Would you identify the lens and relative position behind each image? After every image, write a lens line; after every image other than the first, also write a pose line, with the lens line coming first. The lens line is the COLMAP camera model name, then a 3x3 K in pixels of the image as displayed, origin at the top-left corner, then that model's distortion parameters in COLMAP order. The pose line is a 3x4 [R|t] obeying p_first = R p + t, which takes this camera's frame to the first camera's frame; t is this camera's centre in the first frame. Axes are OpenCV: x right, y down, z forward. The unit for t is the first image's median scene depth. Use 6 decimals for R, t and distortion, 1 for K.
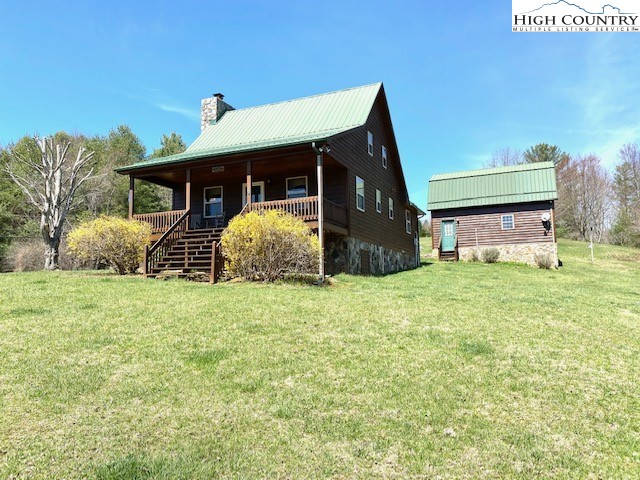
lens RADIAL K [[492.3, 0, 319.1], [0, 492.3, 239.5], [0, 0, 1]] dist [-0.006442, 0.009597]
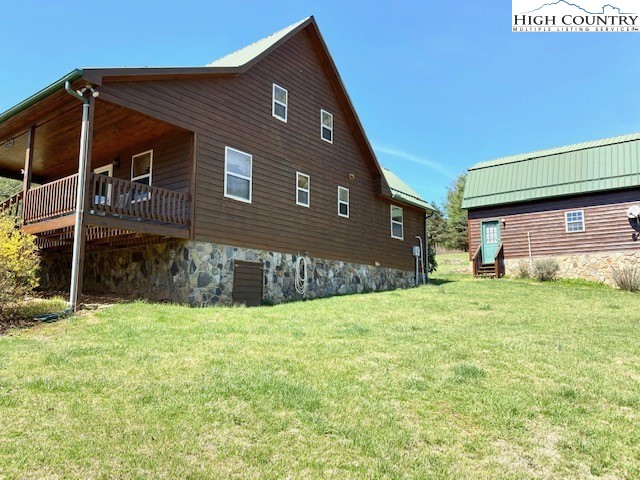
lens RADIAL K [[492.3, 0, 320.5], [0, 492.3, 241.0], [0, 0, 1]] dist [-0.006442, 0.009597]
pose [[0.968280, -0.012463, -0.249557, 0.212049], [0.006622, 0.999684, -0.024232, 0.006251], [0.249780, 0.021811, 0.968057, 0.246951]]
